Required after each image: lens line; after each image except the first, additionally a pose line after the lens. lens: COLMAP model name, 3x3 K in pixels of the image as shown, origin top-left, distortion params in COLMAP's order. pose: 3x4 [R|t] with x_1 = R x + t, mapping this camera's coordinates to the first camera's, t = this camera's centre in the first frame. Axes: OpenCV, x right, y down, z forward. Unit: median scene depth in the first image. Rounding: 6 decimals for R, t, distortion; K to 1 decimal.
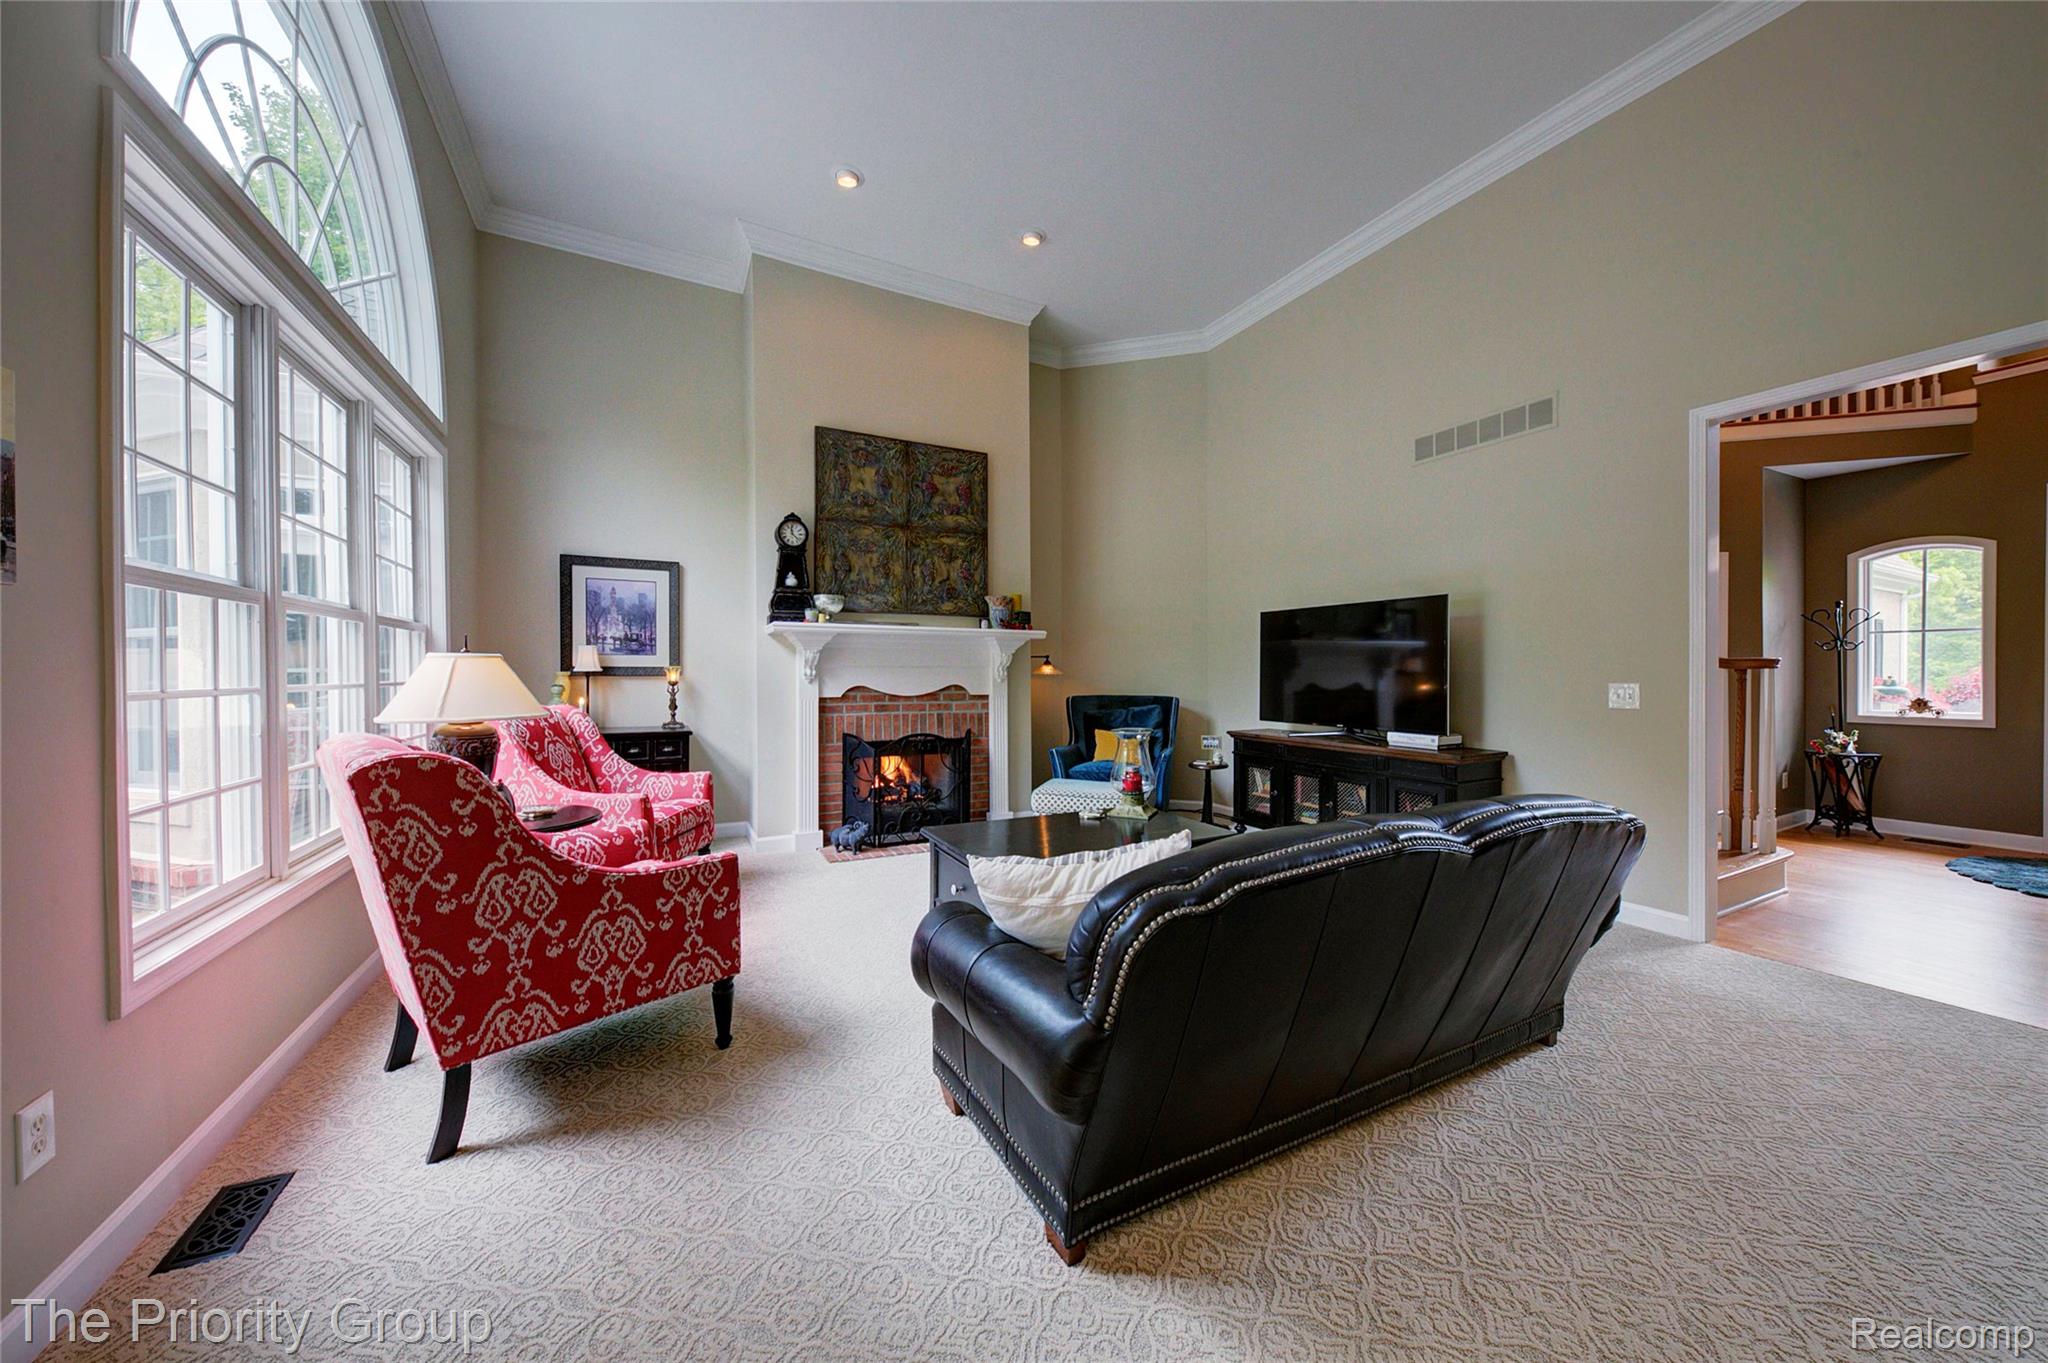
lens RADIAL K [[697.9, 0, 1030.6], [0, 697.9, 676.5], [0, 0, 1]] dist [-0.002422, -0.001353]
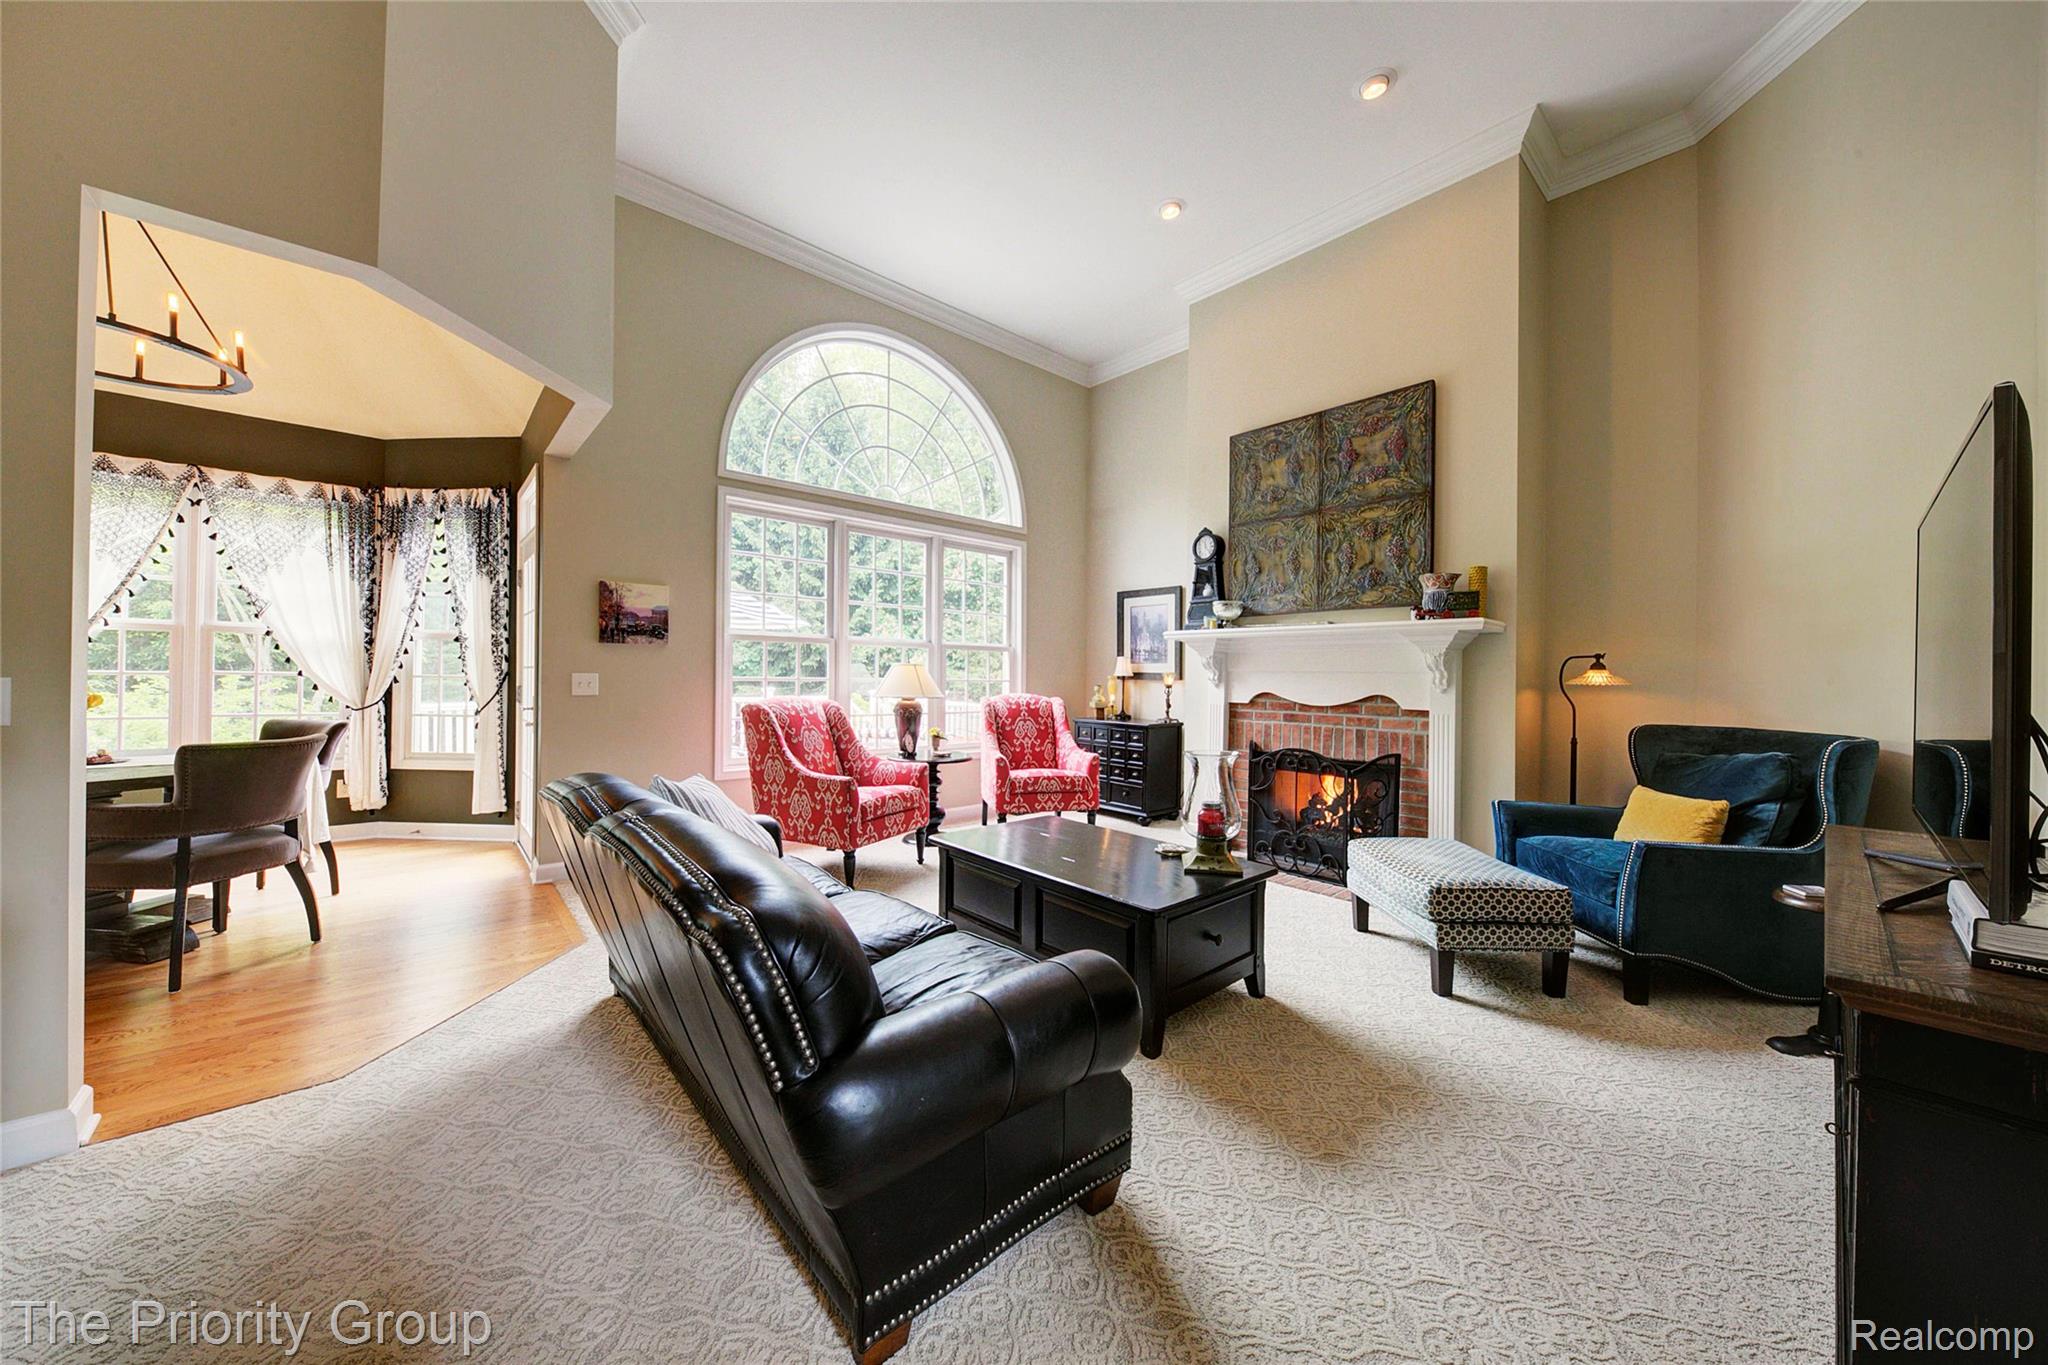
lens RADIAL K [[697.9, 0, 1027.6], [0, 697.9, 677.7], [0, 0, 1]] dist [-0.002422, -0.001353]
pose [[0.235021, 0.004364, -0.971980, 0.609821], [-0.019727, 0.999805, -0.000281, 0.000224], [0.971790, 0.019240, 0.235061, 0.470703]]
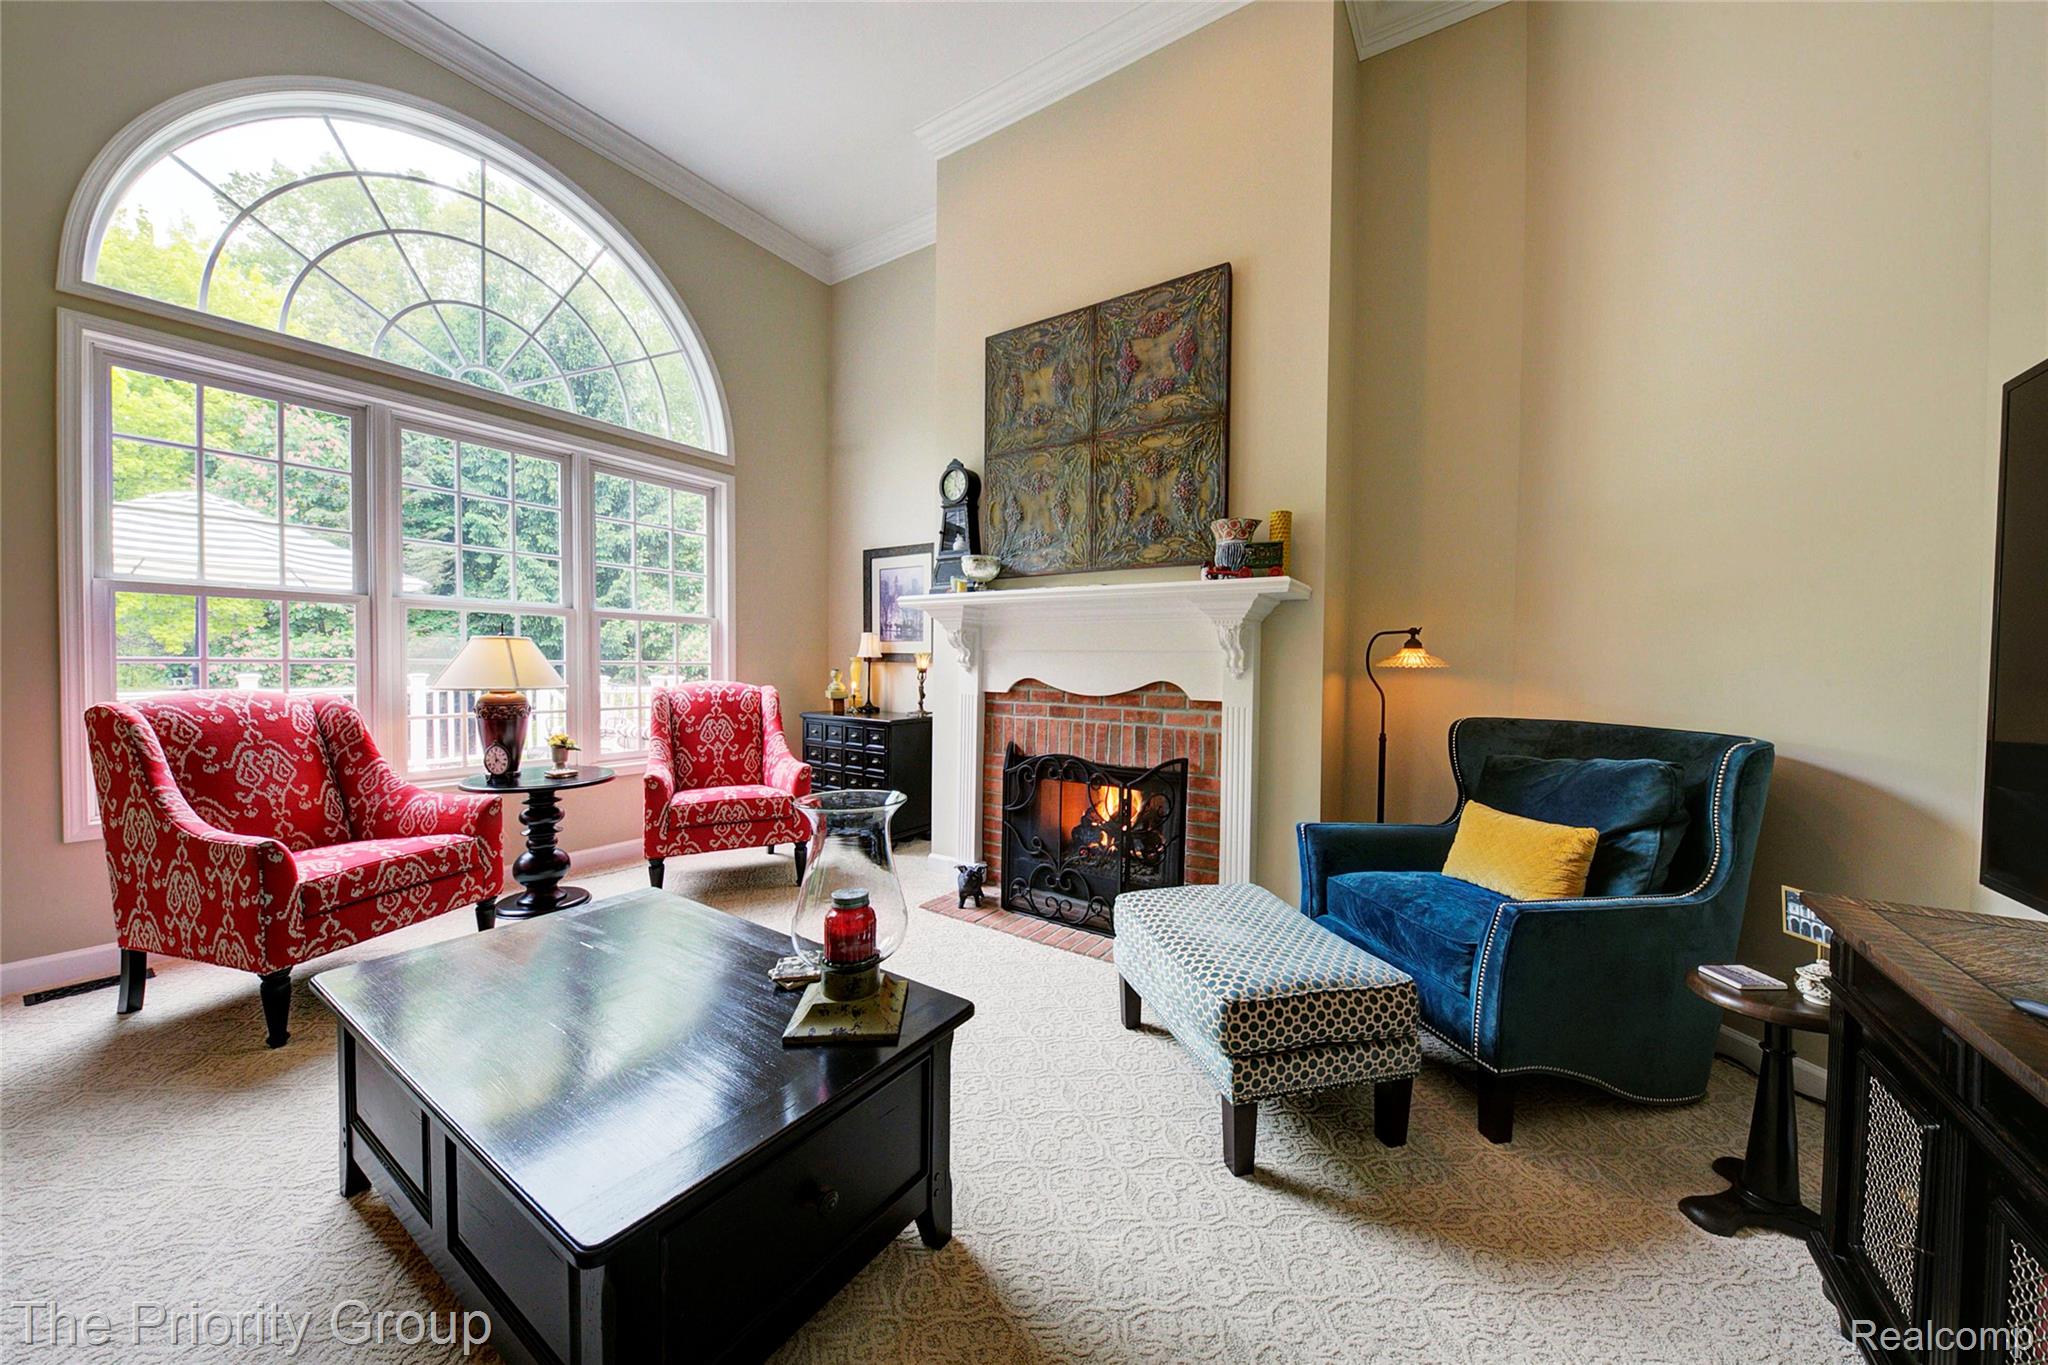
lens RADIAL K [[697.9, 0, 1031.2], [0, 697.9, 680.1], [0, 0, 1]] dist [-0.002422, -0.001353]
pose [[0.475980, 0.028253, -0.879002, 0.396148], [-0.019189, 0.999580, 0.021738, -0.000270], [0.879247, 0.006521, 0.476322, 0.671090]]
